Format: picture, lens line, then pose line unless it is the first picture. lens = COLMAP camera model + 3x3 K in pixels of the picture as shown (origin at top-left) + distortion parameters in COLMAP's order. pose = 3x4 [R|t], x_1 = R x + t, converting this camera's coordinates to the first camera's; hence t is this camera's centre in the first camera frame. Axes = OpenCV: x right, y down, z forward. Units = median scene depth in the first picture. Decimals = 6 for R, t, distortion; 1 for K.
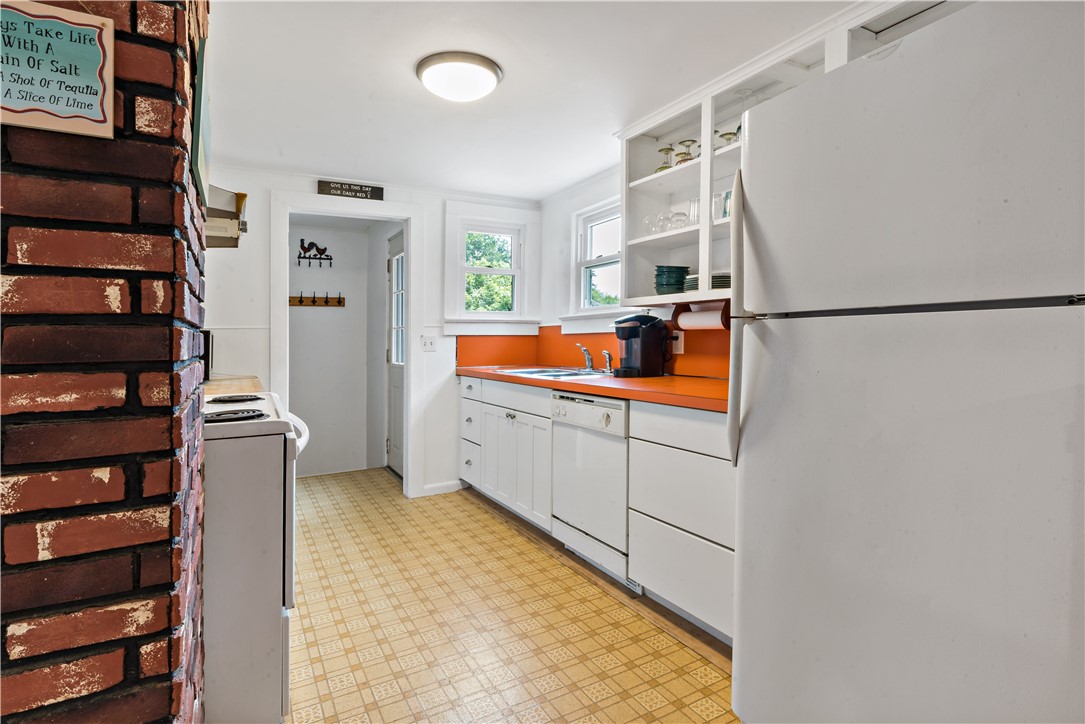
lens RADIAL K [[531.4, 0, 552.1], [0, 531.4, 344.0], [0, 0, 1]] dist [-0.001519, -0.002080]
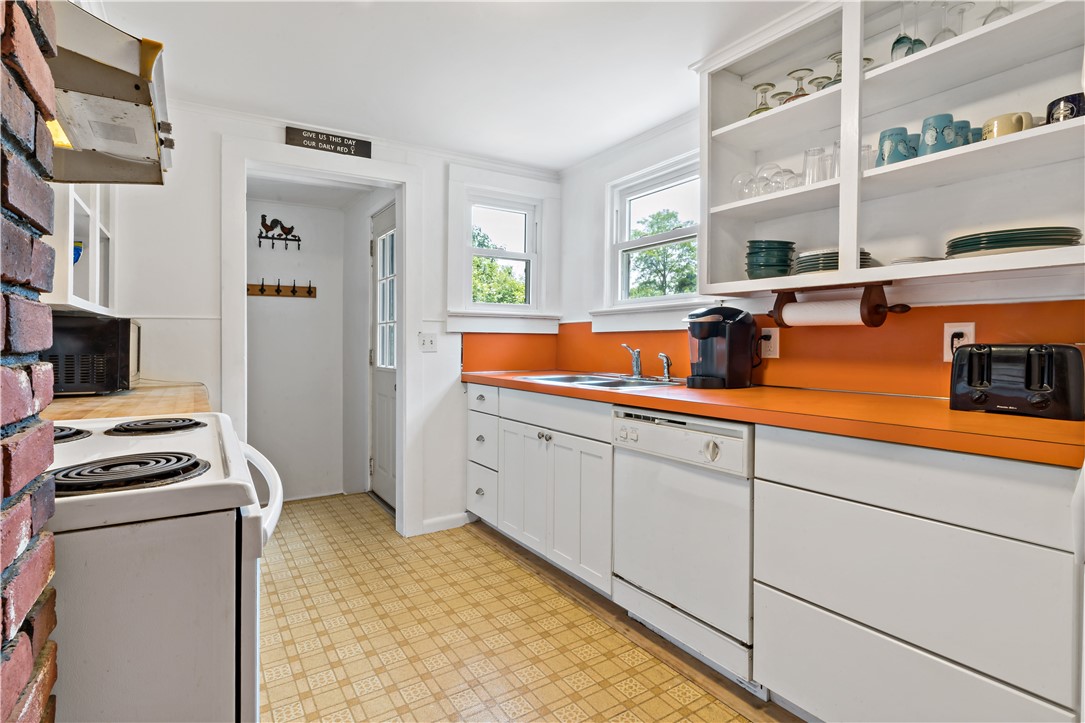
lens RADIAL K [[531.4, 0, 550.4], [0, 531.4, 359.9], [0, 0, 1]] dist [-0.001519, -0.002080]
pose [[0.998263, 0.008682, 0.058267, -0.124485], [-0.010103, 0.999658, 0.024134, 0.005867], [-0.058038, -0.024681, 0.998009, 0.252793]]
